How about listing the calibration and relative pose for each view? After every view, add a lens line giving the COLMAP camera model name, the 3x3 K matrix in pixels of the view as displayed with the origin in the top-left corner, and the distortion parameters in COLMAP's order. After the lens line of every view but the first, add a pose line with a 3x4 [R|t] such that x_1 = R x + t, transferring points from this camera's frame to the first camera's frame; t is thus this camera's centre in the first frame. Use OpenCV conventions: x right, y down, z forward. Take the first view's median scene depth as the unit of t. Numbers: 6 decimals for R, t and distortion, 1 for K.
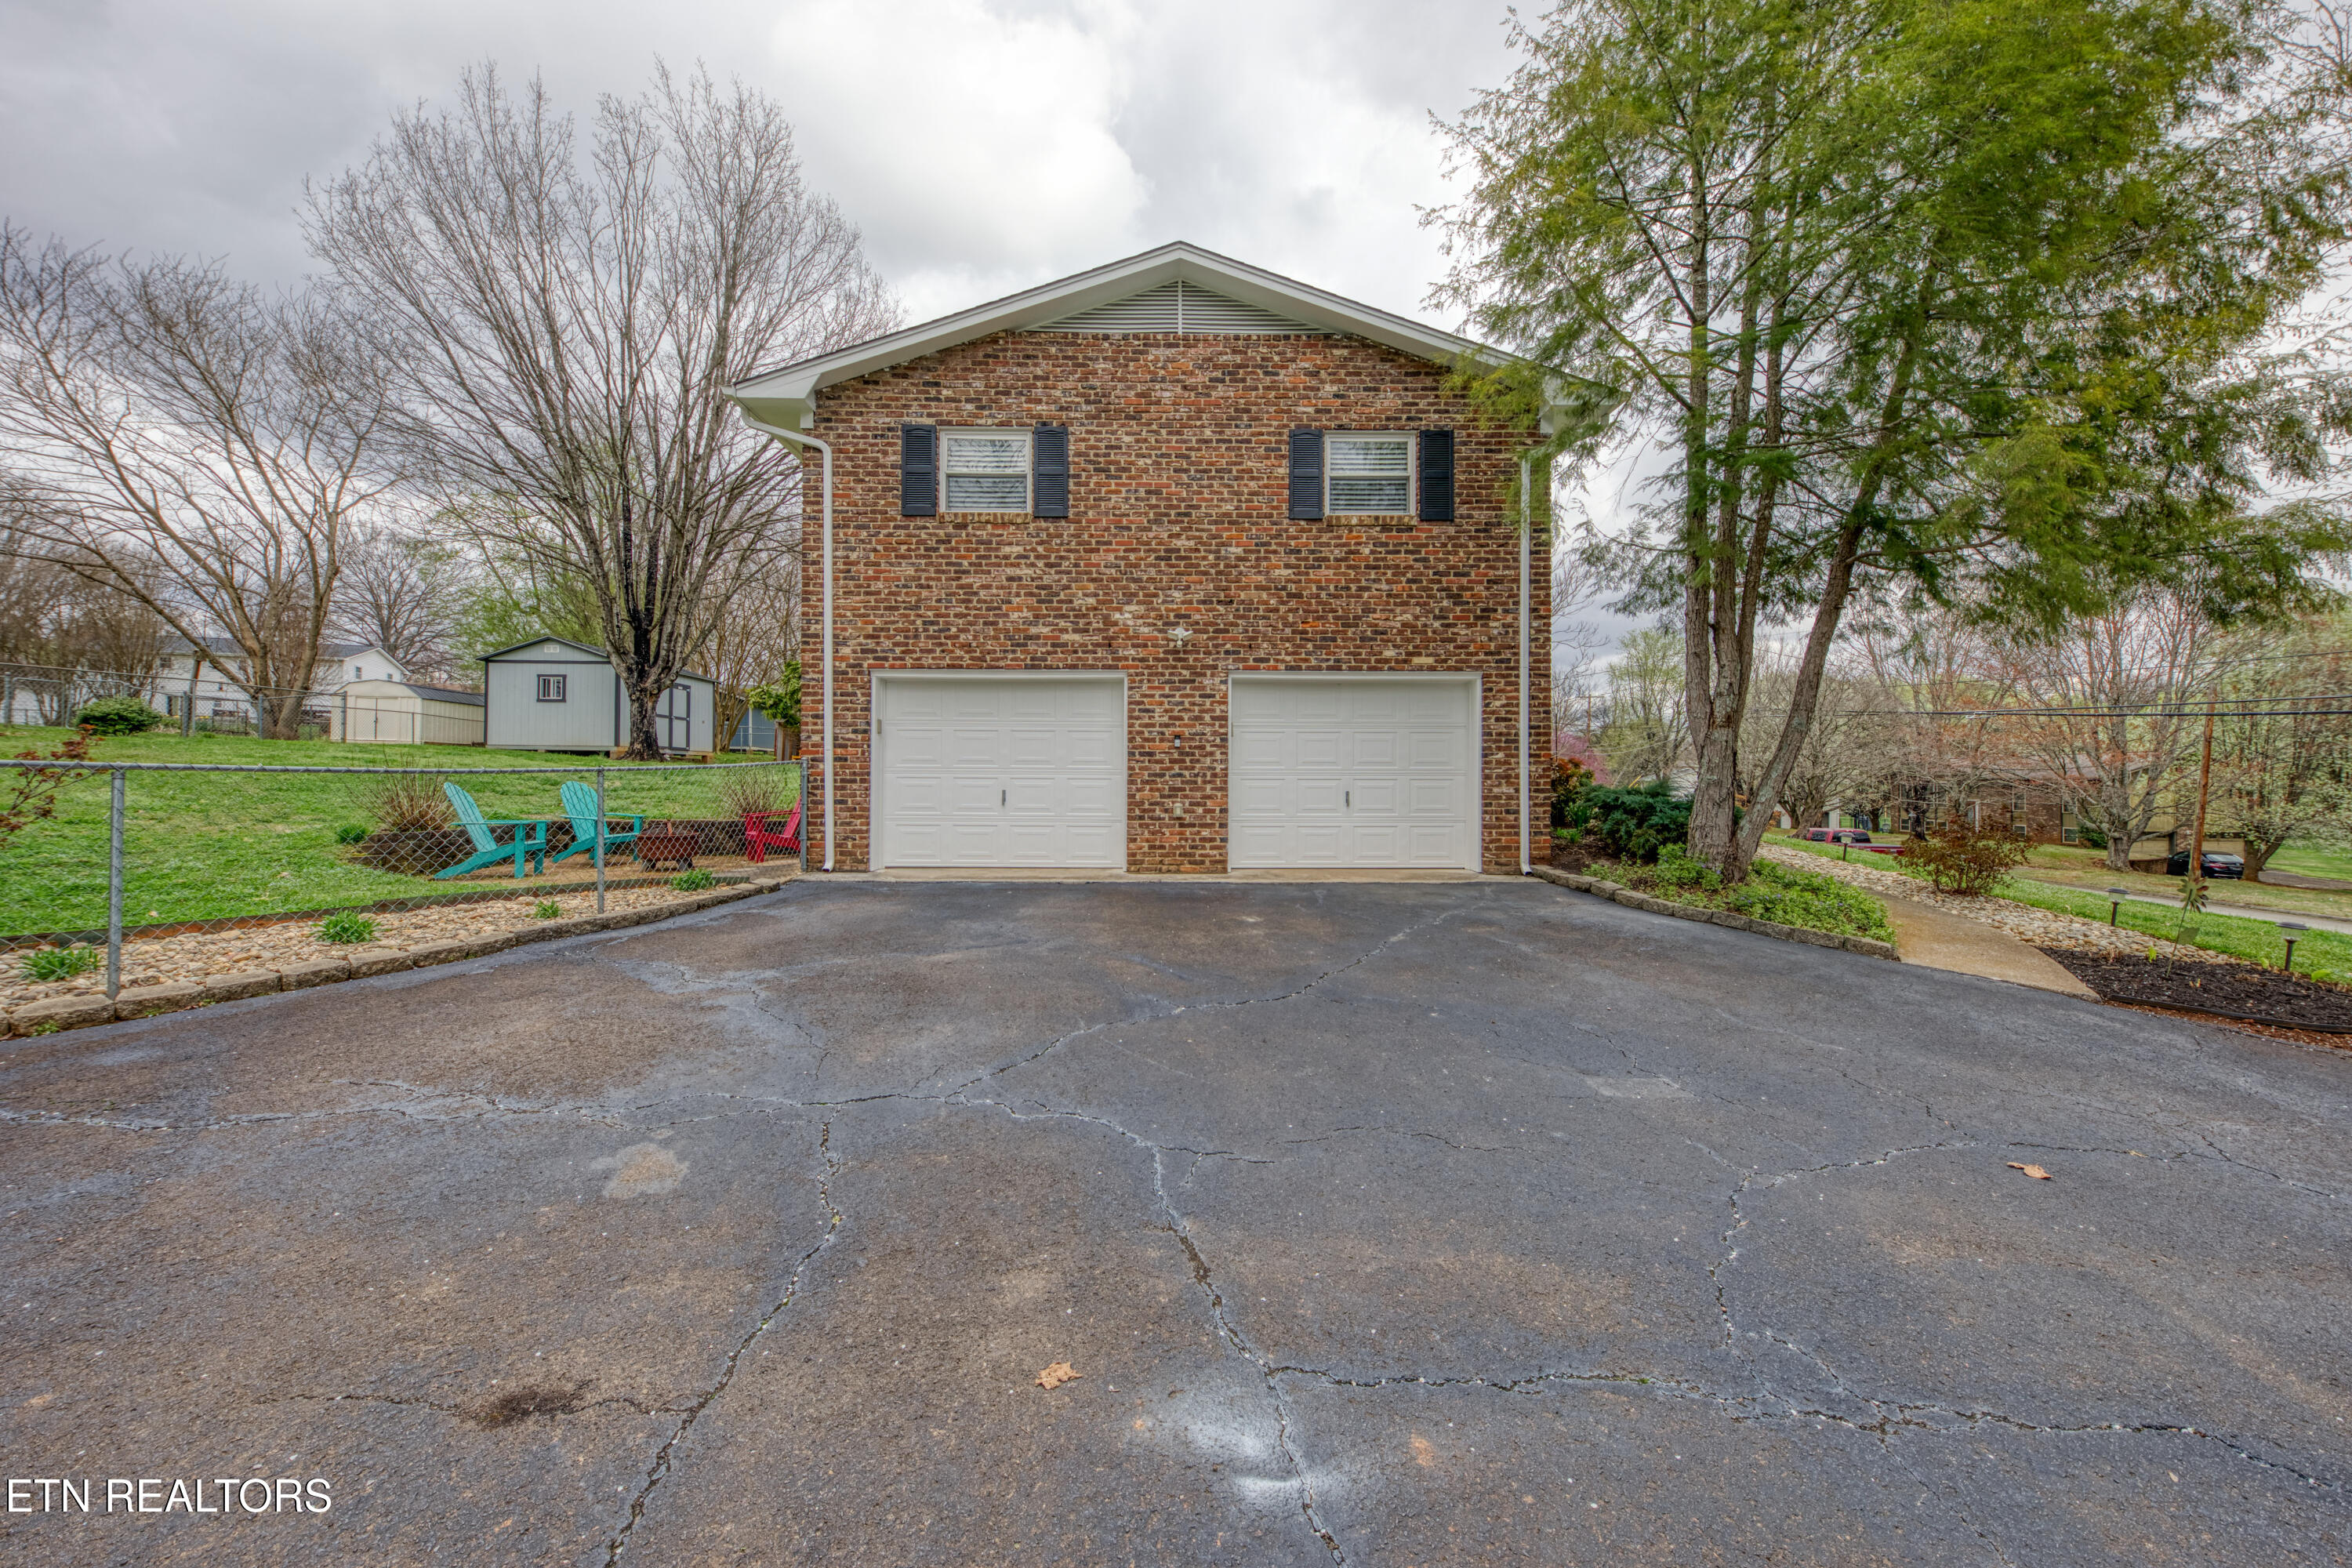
lens RADIAL K [[807.4, 0, 1173.1], [0, 807.4, 781.1], [0, 0, 1]] dist [-0.003598, -0.001065]
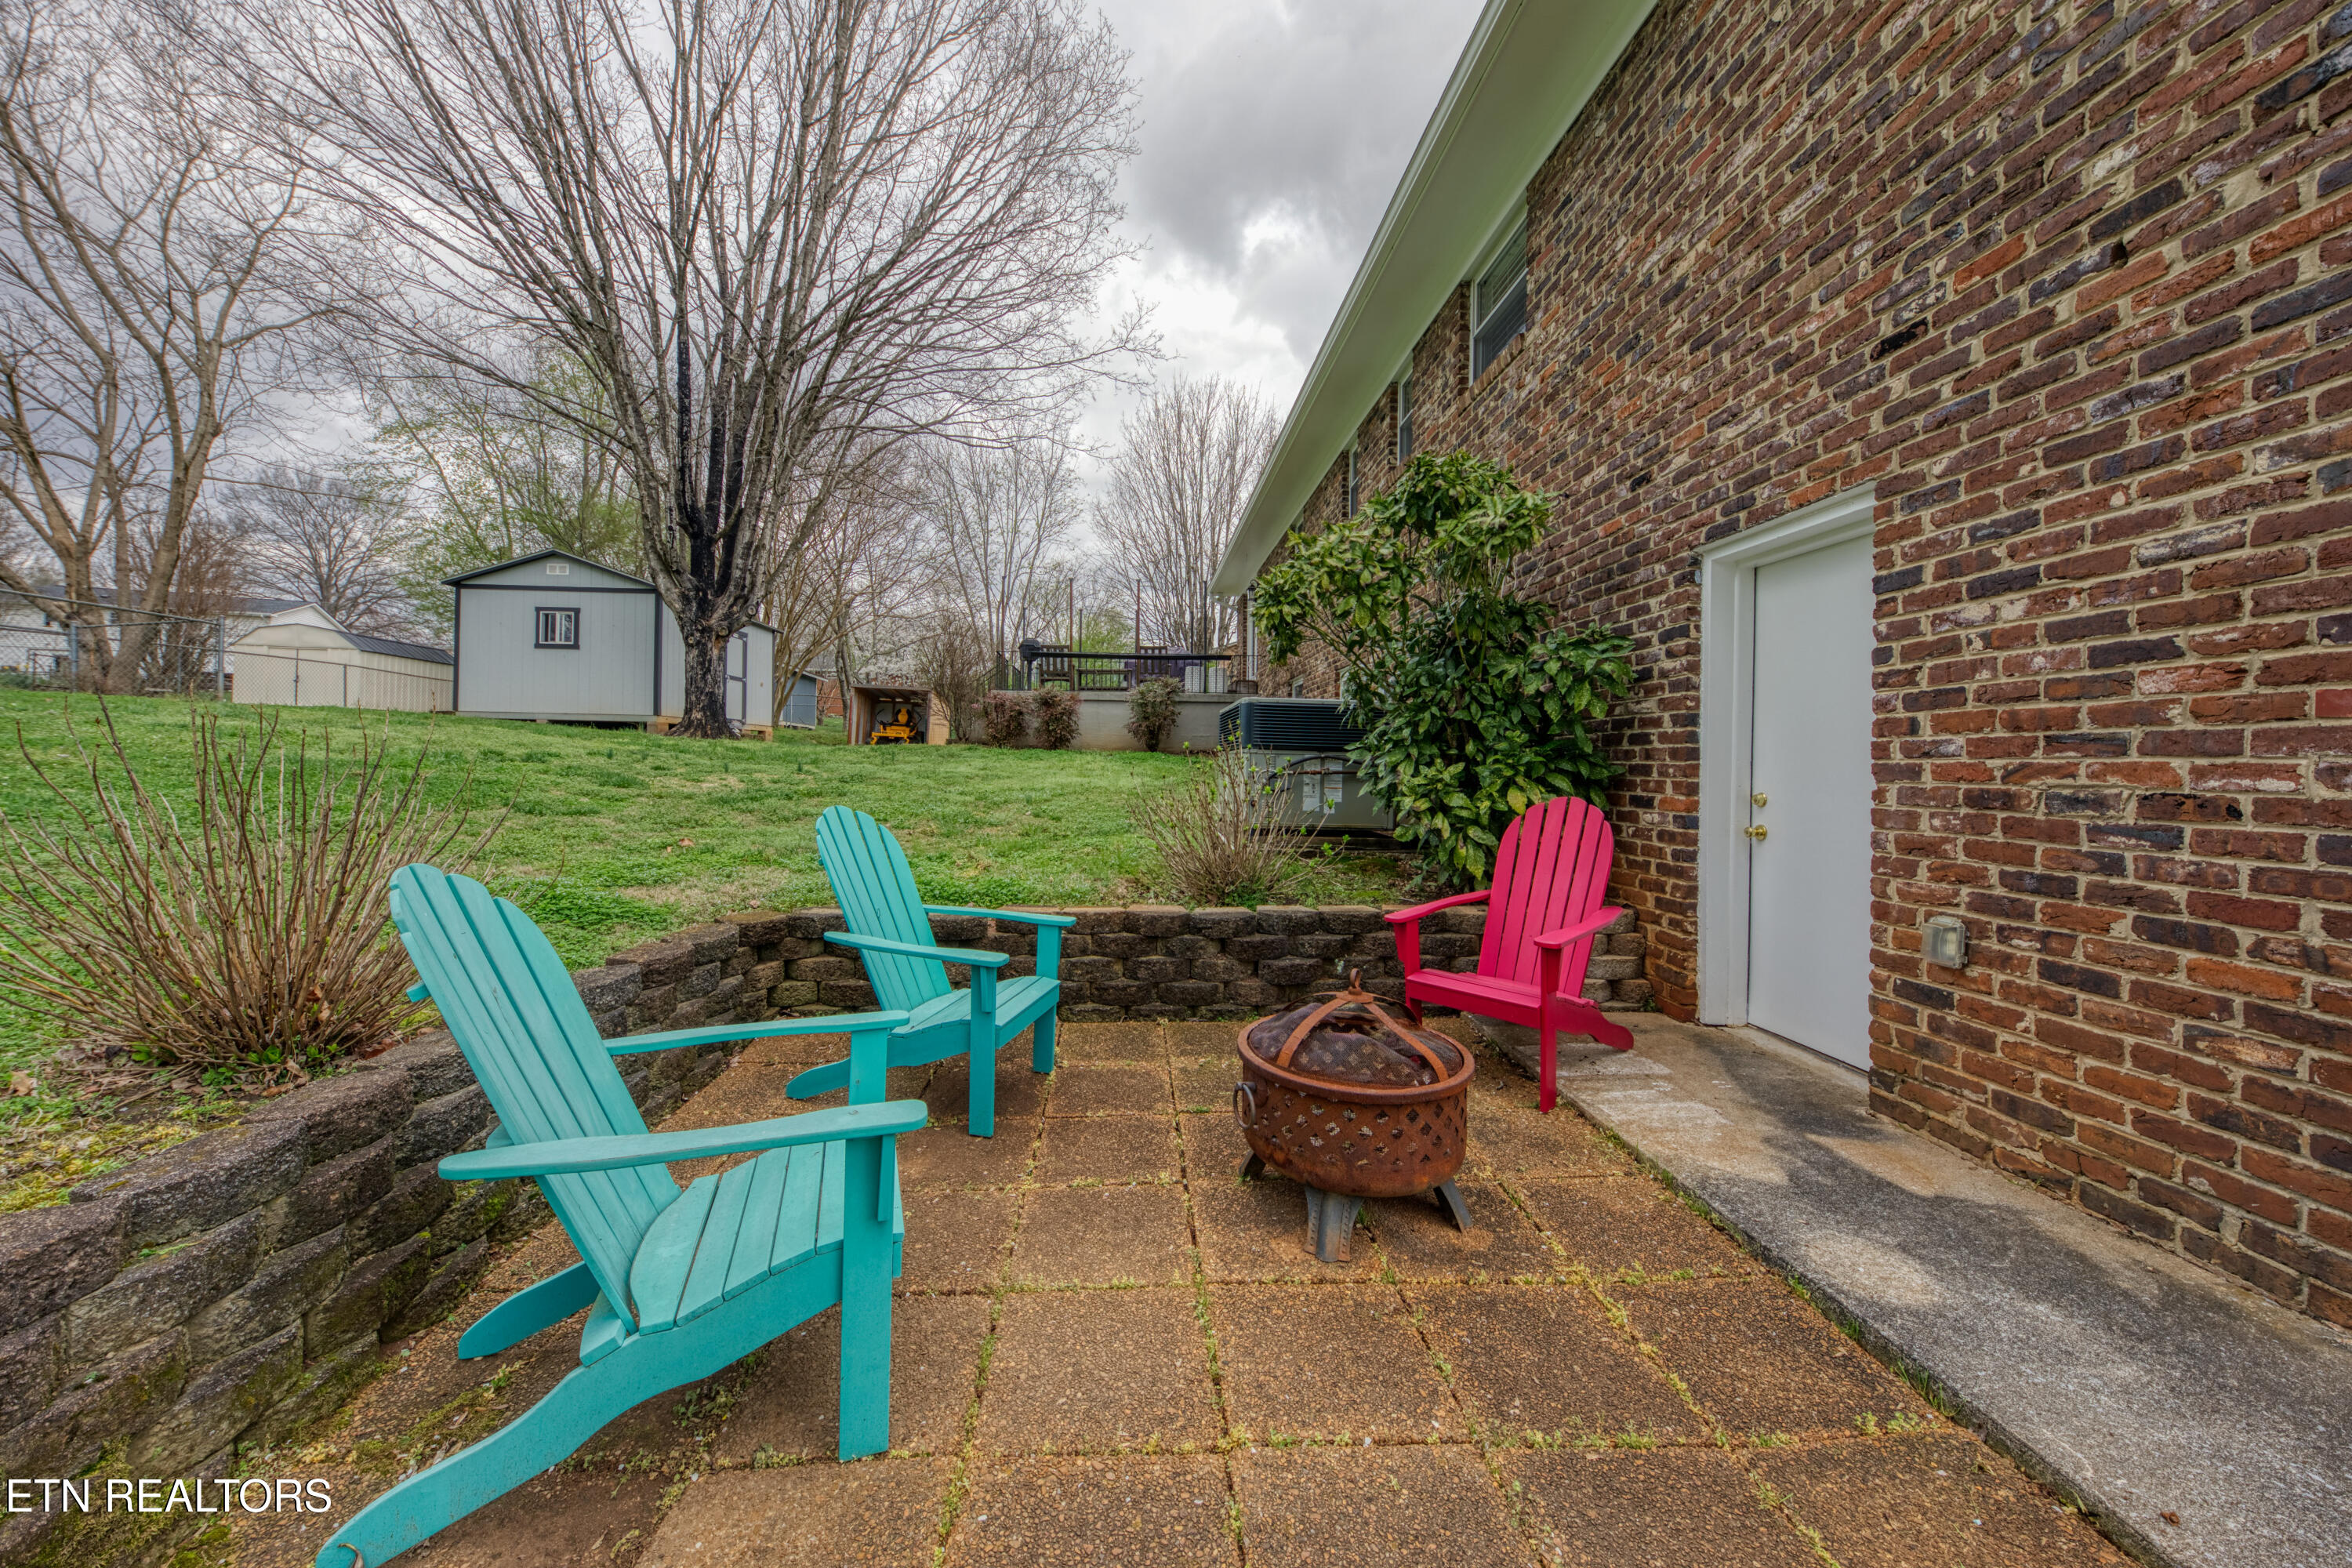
lens RADIAL K [[807.4, 0, 1165.6], [0, 807.4, 765.6], [0, 0, 1]] dist [-0.003598, -0.001065]
pose [[0.999547, 0.006002, 0.029487, -0.728344], [-0.006122, 0.999973, 0.003969, -0.020093], [-0.029463, -0.004147, 0.999557, 0.808785]]
